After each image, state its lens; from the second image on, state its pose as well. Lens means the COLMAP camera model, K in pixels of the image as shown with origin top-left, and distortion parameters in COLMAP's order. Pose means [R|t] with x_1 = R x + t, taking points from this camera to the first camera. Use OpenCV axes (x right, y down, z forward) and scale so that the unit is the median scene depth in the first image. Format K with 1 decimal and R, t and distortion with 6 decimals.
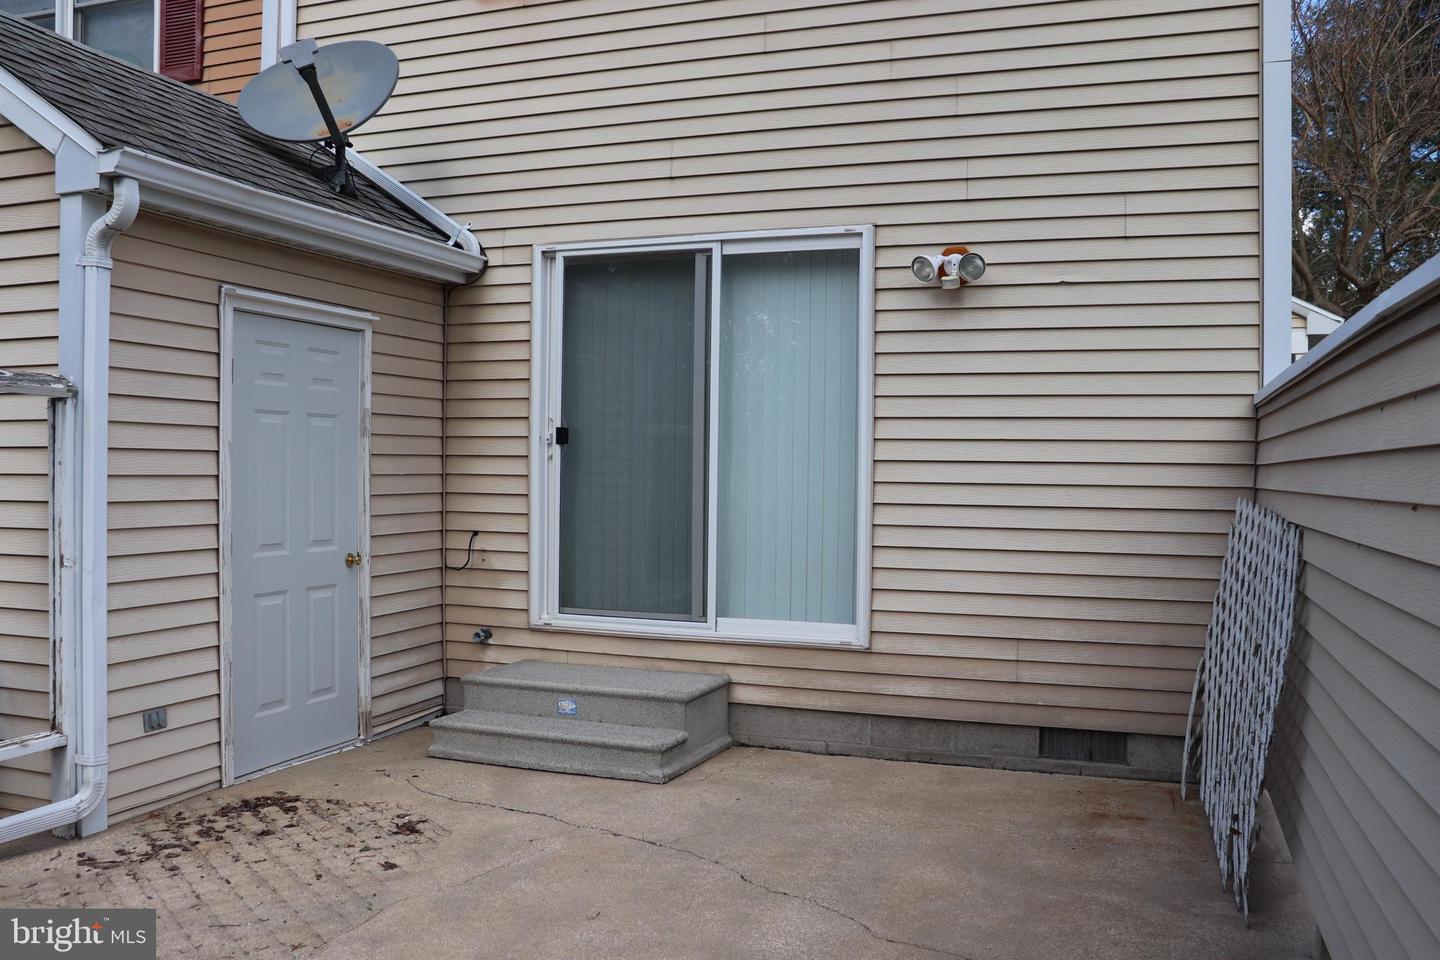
lens RADIAL K [[1192.0, 0, 720.0], [0, 1192.0, 480.0], [0, 0, 1]] dist [-0.176064, 0.154441]
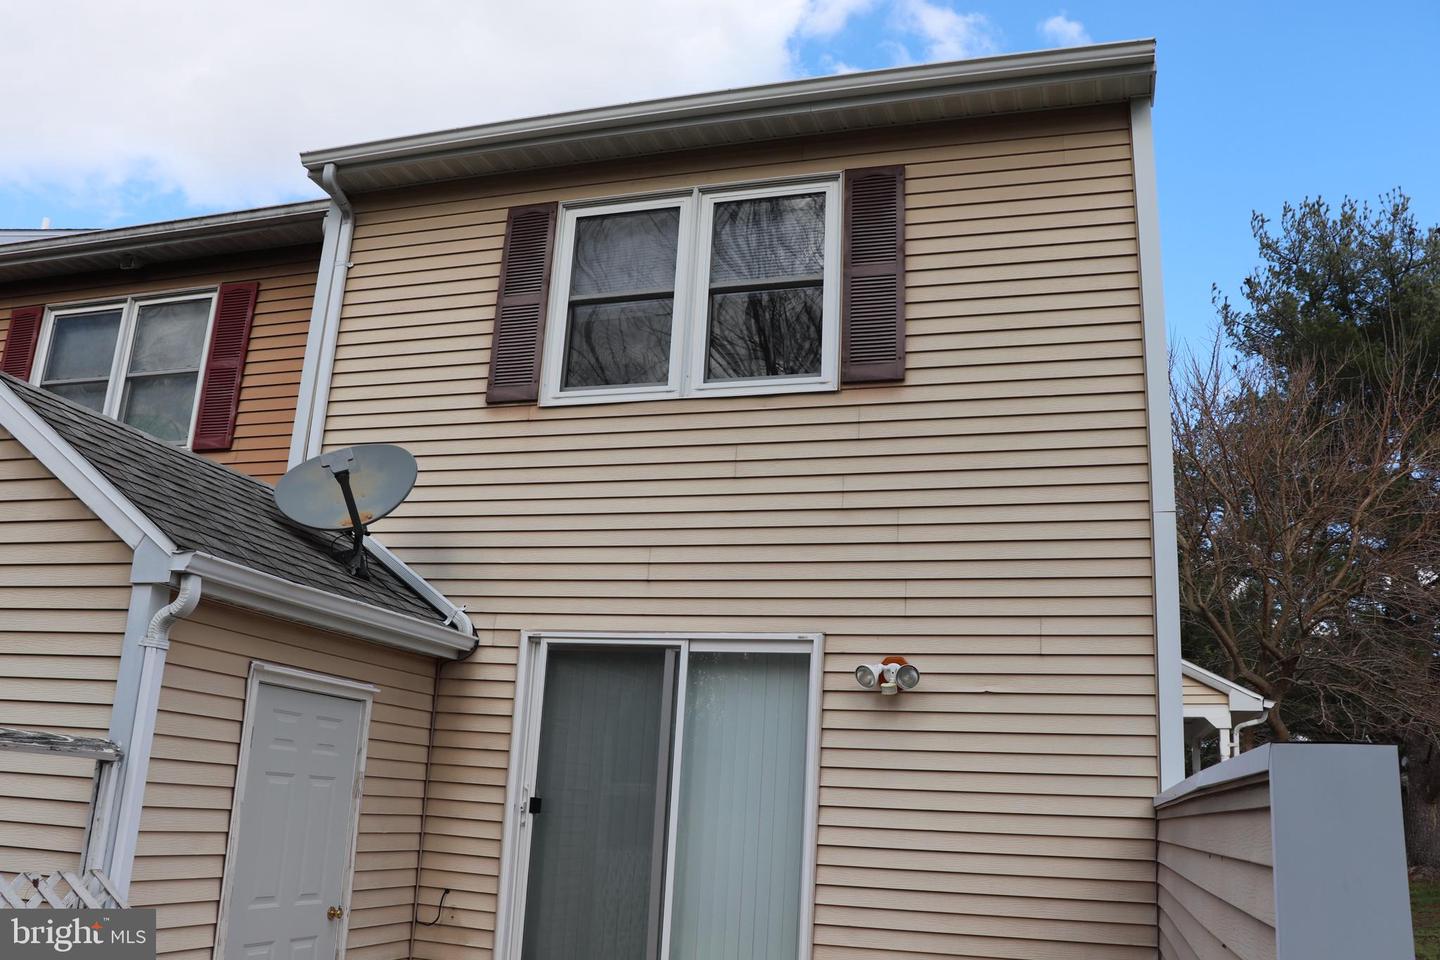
lens RADIAL K [[1192.0, 0, 720.0], [0, 1192.0, 480.0], [0, 0, 1]] dist [-0.176064, 0.154441]
pose [[0.998072, 0.052888, 0.032484, -0.015047], [-0.041948, 0.960529, -0.274999, -0.038531], [-0.045746, 0.273106, 0.960896, -0.141582]]
